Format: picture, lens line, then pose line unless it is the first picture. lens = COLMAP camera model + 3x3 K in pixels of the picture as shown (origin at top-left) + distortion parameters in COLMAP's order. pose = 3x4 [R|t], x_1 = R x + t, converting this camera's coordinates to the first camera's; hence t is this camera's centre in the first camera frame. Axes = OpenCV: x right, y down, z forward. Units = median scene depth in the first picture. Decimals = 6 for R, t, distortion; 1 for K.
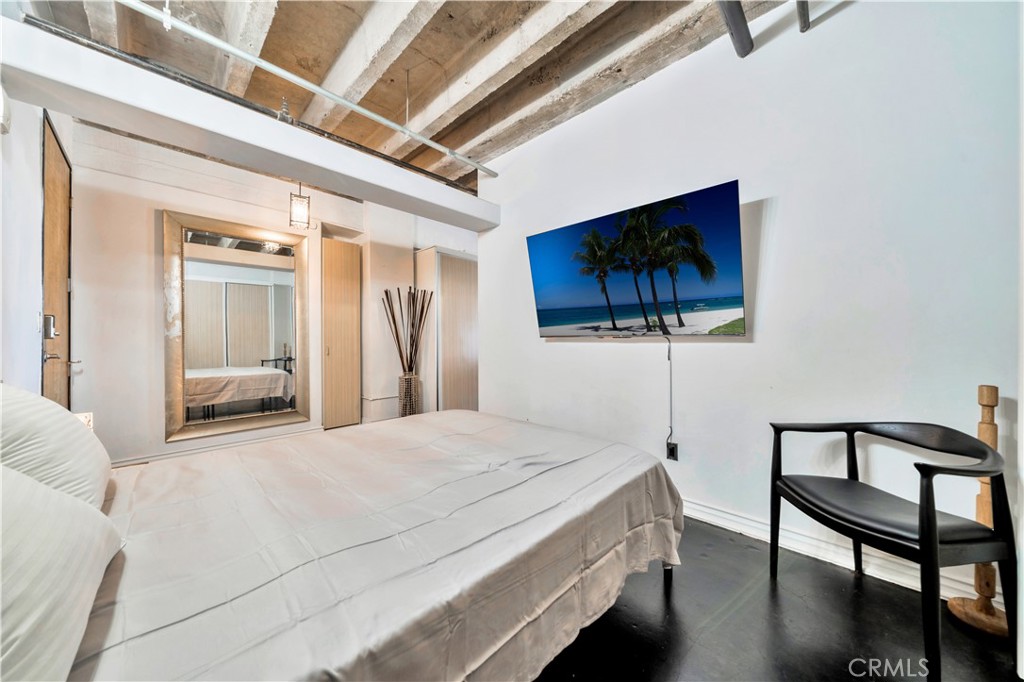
lens RADIAL K [[353.2, 0, 510.1], [0, 353.2, 336.9], [0, 0, 1]] dist [-0.000601, -0.000068]
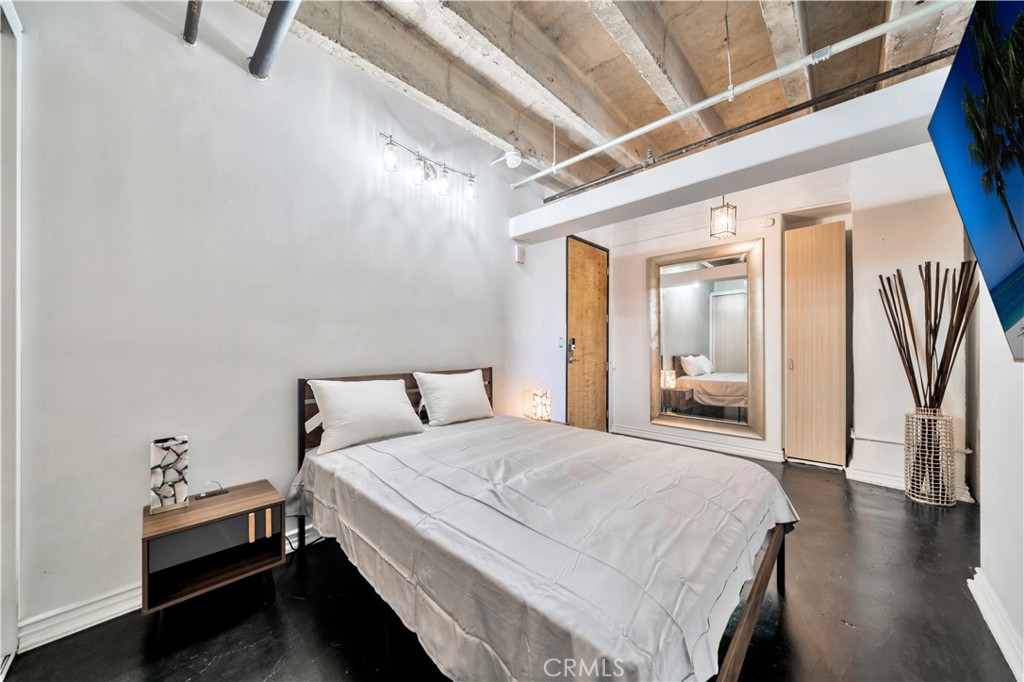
lens RADIAL K [[353.2, 0, 506.1], [0, 353.2, 346.2], [0, 0, 1]] dist [-0.000601, -0.000068]
pose [[-0.017273, 0.004438, -0.999841, 0.436513], [0.012478, 0.999913, 0.004223, -0.021142], [0.999773, -0.012403, -0.017327, 0.445420]]
